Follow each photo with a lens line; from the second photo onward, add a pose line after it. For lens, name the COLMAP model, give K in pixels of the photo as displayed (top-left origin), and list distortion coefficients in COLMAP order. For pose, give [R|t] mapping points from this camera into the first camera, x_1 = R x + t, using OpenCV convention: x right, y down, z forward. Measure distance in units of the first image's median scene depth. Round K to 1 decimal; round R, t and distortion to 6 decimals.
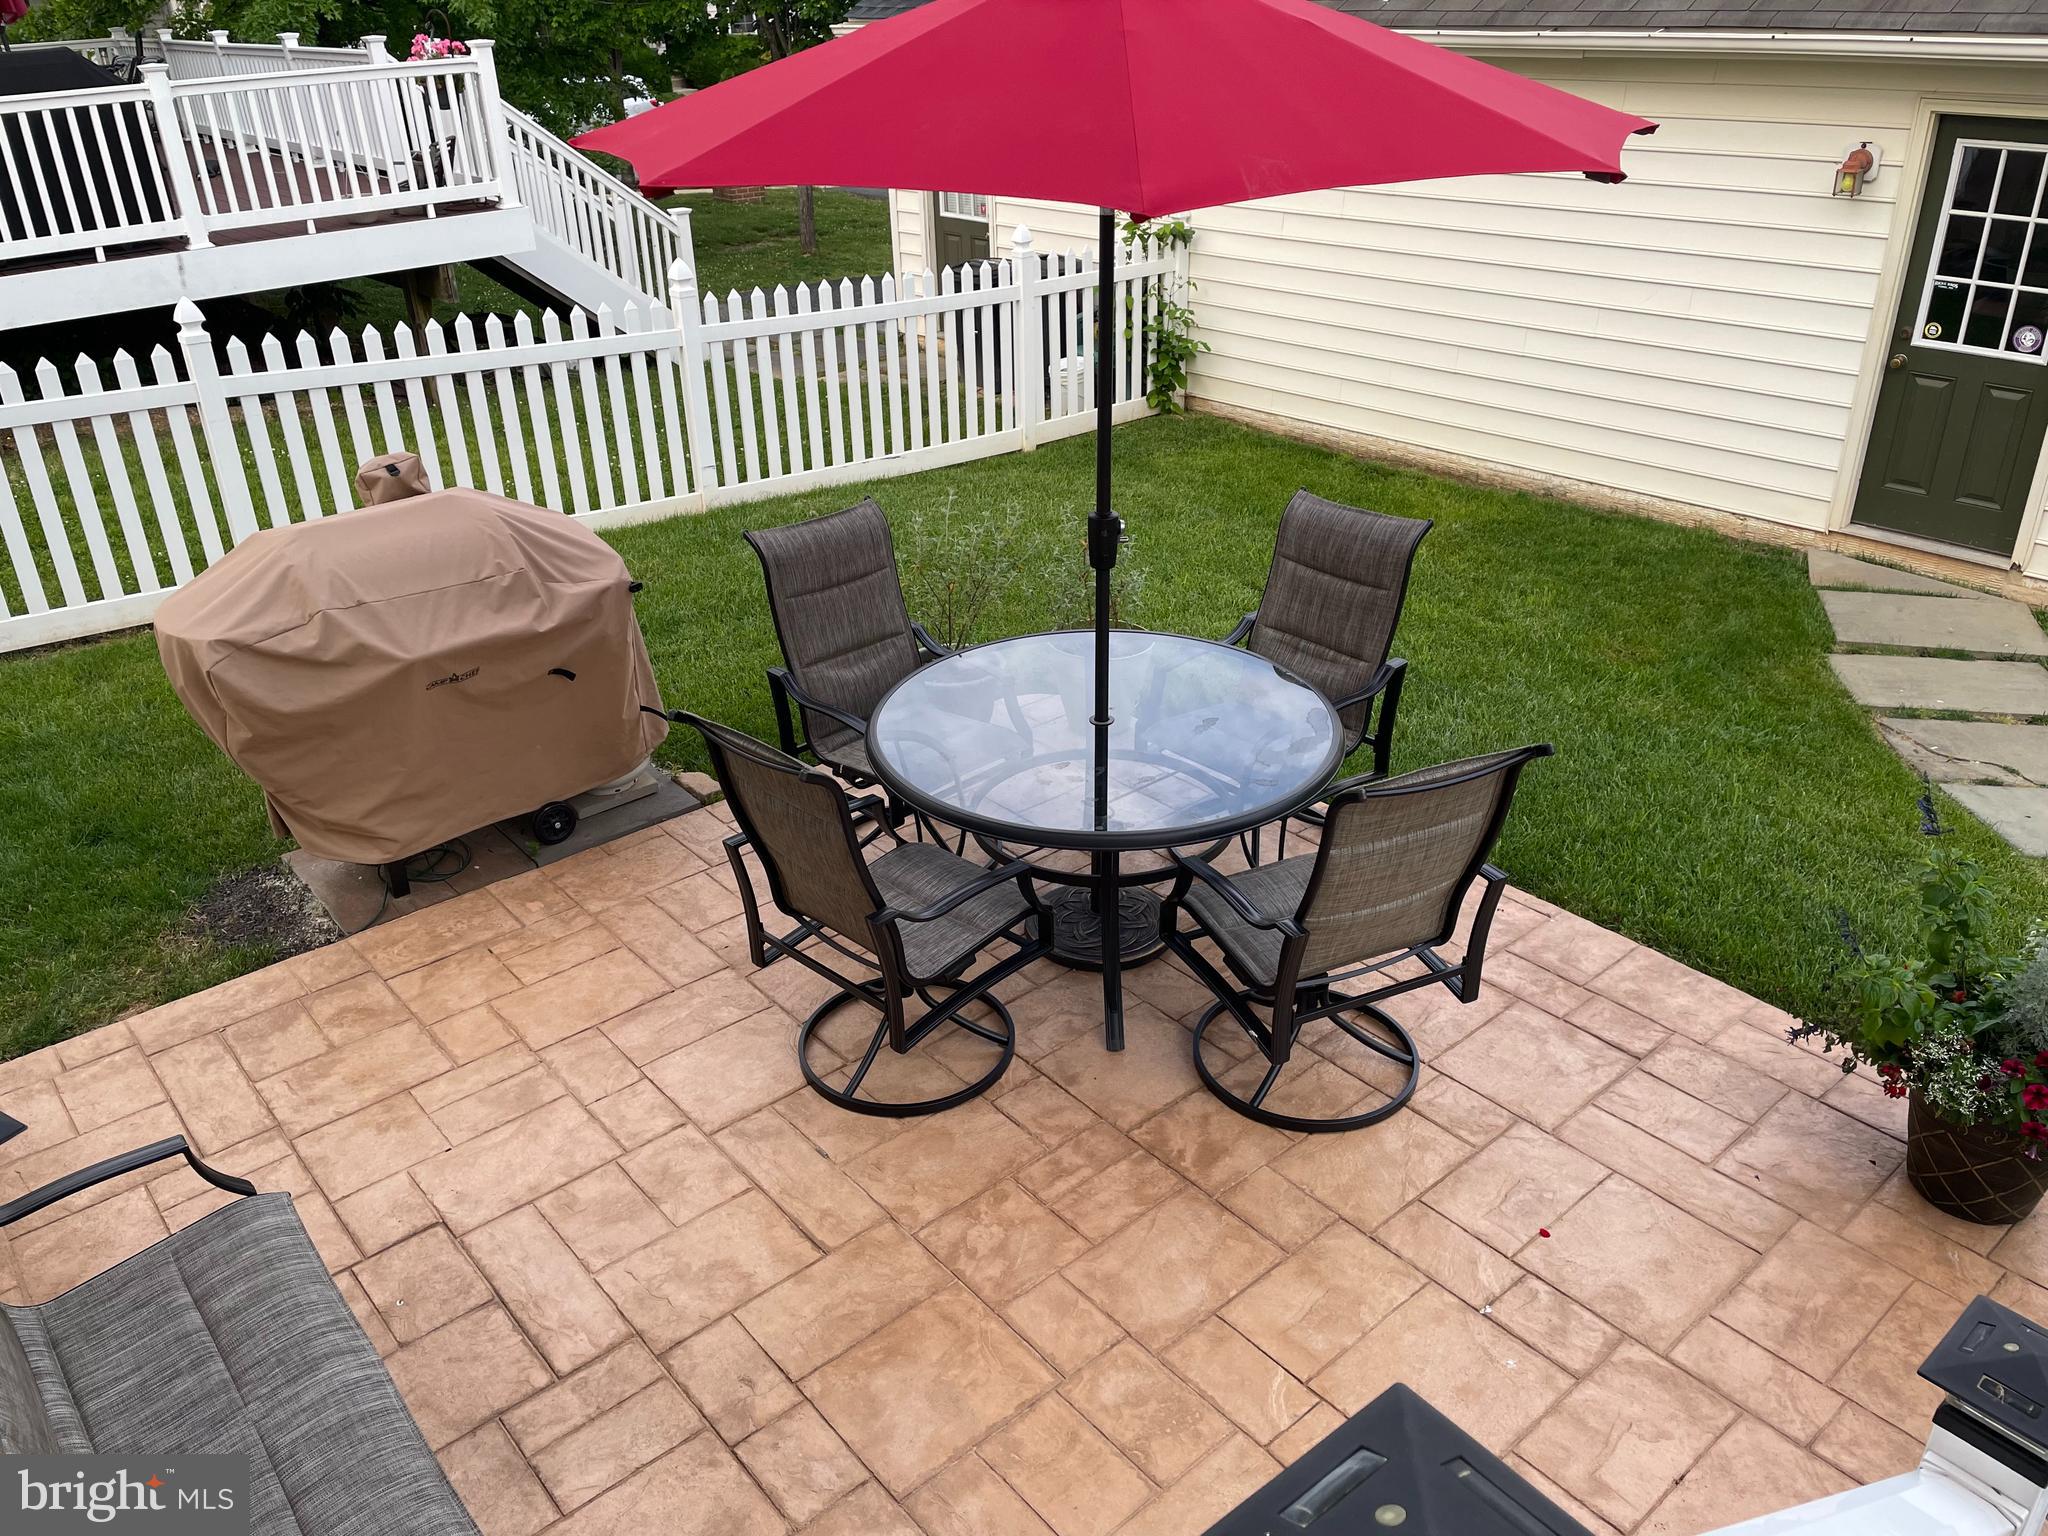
lens RADIAL K [[1554.8, 0, 1024.5], [0, 1554.8, 757.2], [0, 0, 1]] dist [0.046528, -0.013732]
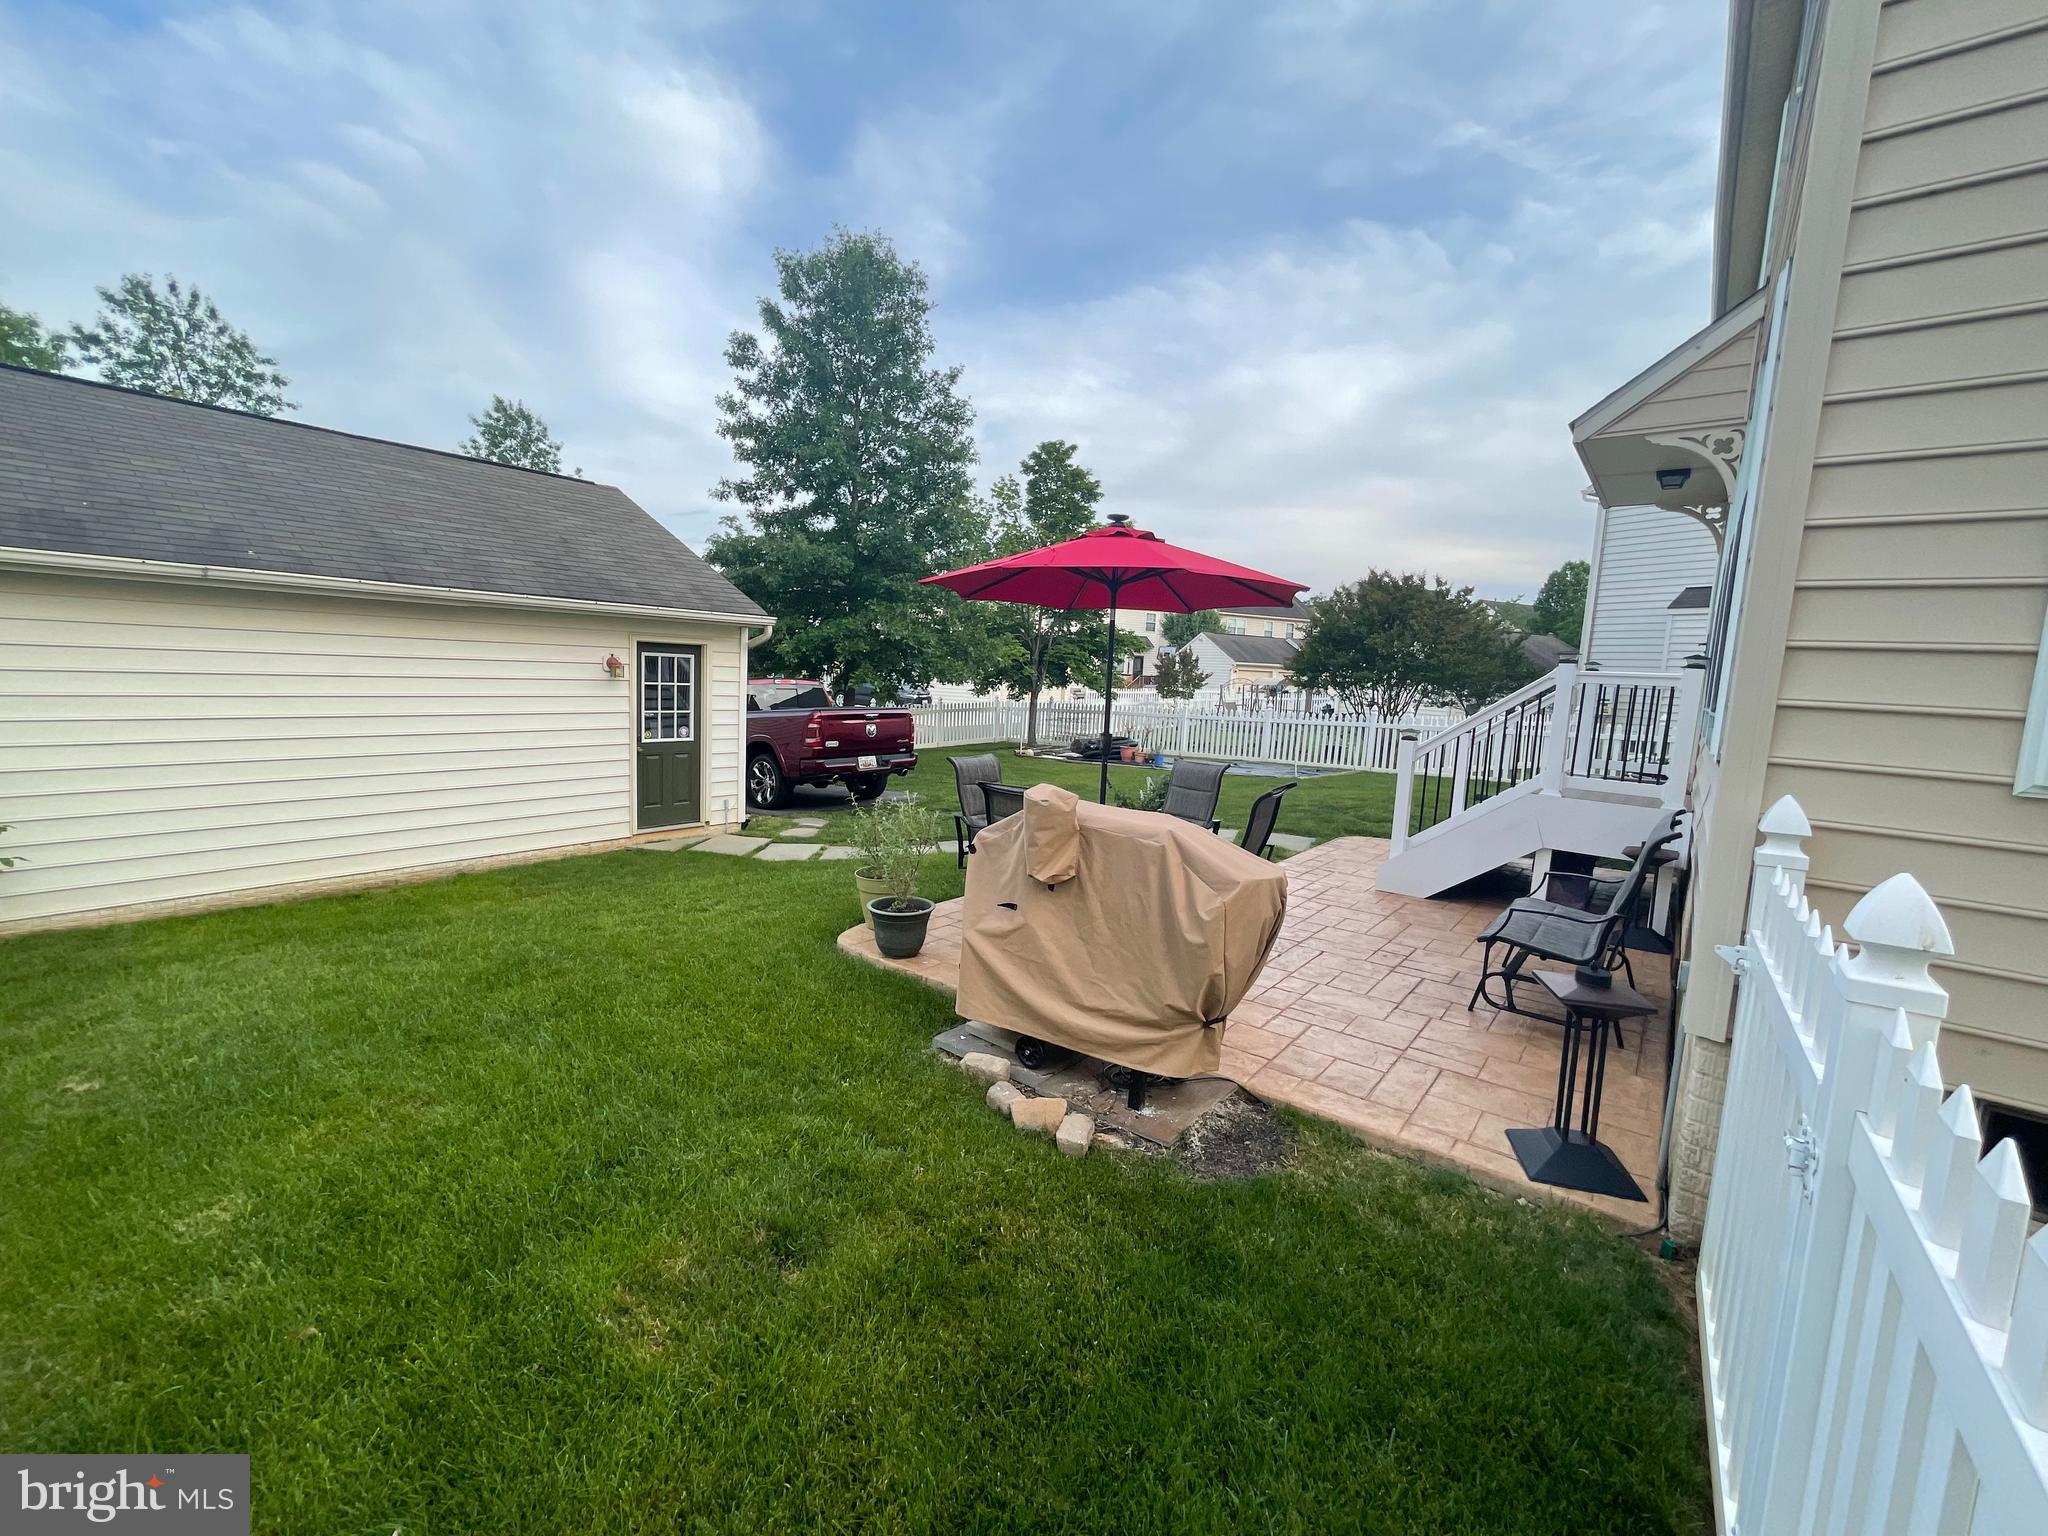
lens RADIAL K [[842.2, 0, 1029.4], [0, 842.2, 773.9], [0, 0, 1]] dist [-0.004970, -0.000312]
pose [[-0.205639, -0.103968, 0.973090, -0.693537], [0.417504, 0.889991, 0.183318, -0.219134], [-0.885100, 0.443967, -0.139610, 0.735621]]
